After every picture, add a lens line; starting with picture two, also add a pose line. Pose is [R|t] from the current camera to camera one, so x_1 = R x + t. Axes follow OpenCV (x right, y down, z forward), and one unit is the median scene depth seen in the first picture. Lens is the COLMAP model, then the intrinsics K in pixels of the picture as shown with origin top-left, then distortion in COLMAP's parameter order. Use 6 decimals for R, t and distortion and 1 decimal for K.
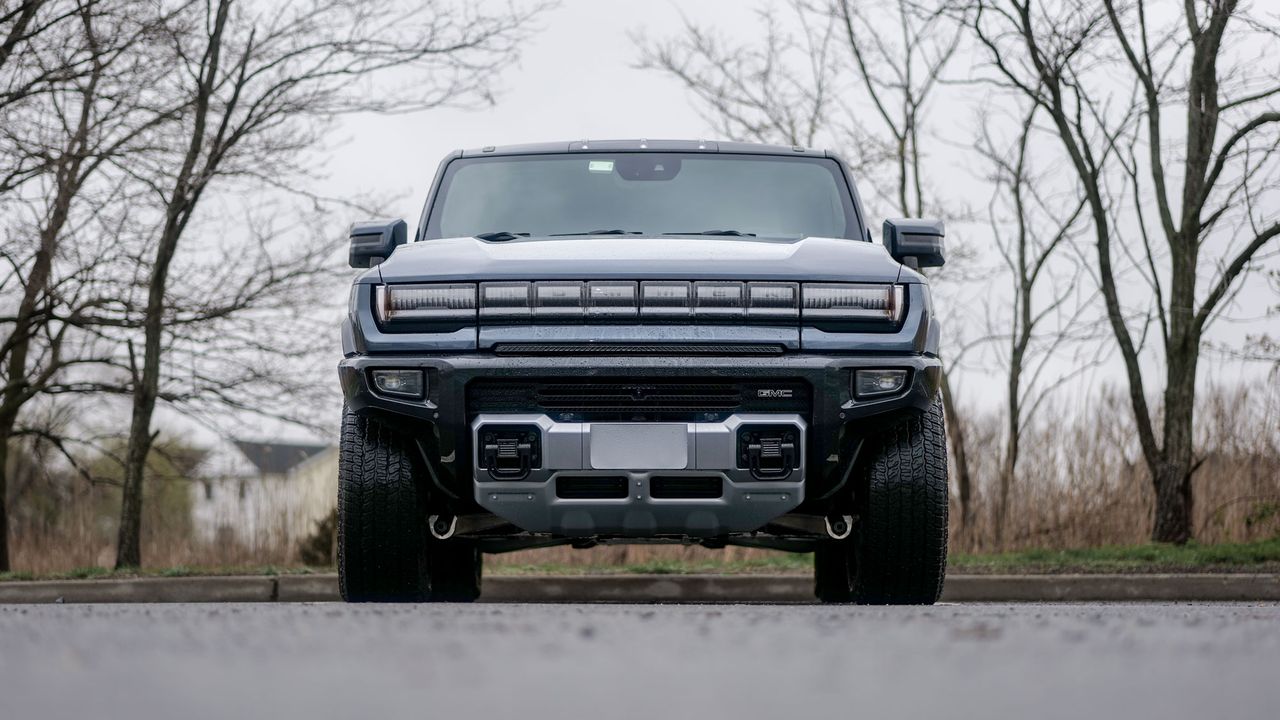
lens RADIAL K [[3482.6, 0, 640.0], [0, 3482.6, 360.0], [0, 0, 1]] dist [-0.053174, 0.976865]
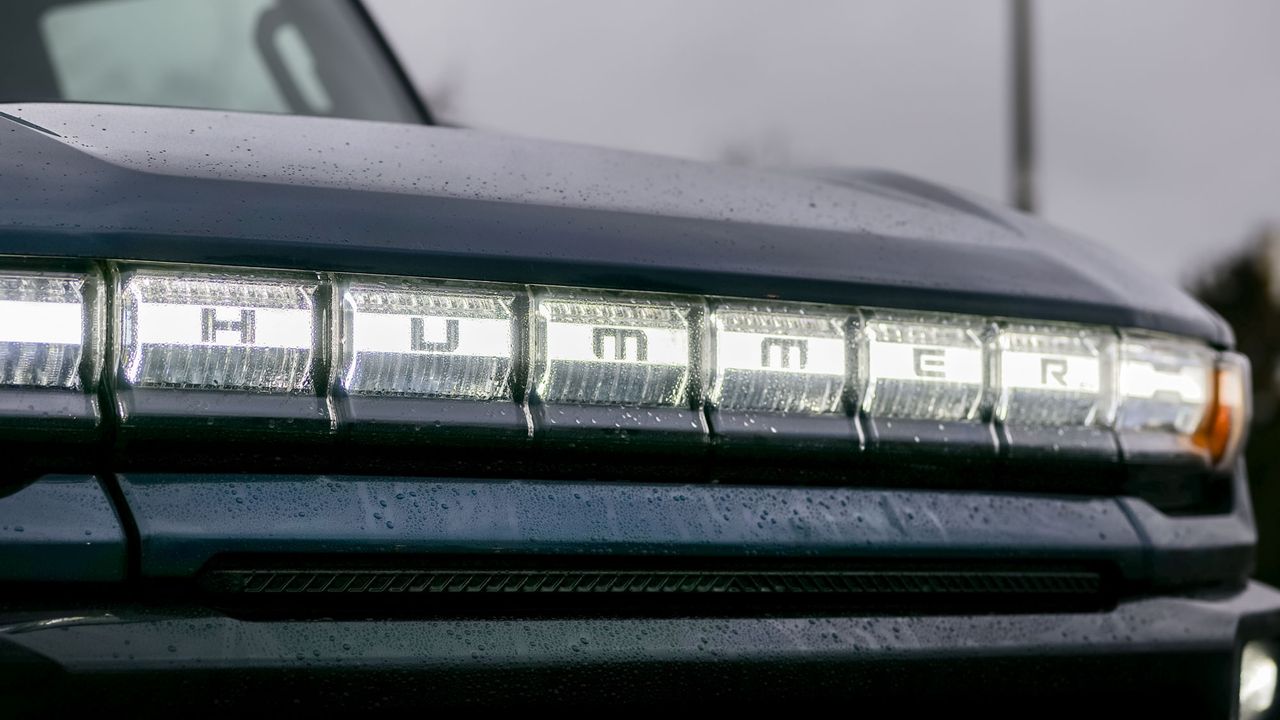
lens RADIAL K [[3482.6, 0, 640.0], [0, 3482.6, 360.0], [0, 0, 1]] dist [-0.053174, 0.976865]
pose [[0.764554, 0.038606, 0.643402, -0.143239], [-0.049198, 0.998788, -0.001468, -0.015935], [-0.642679, -0.030532, 0.765527, 0.718703]]
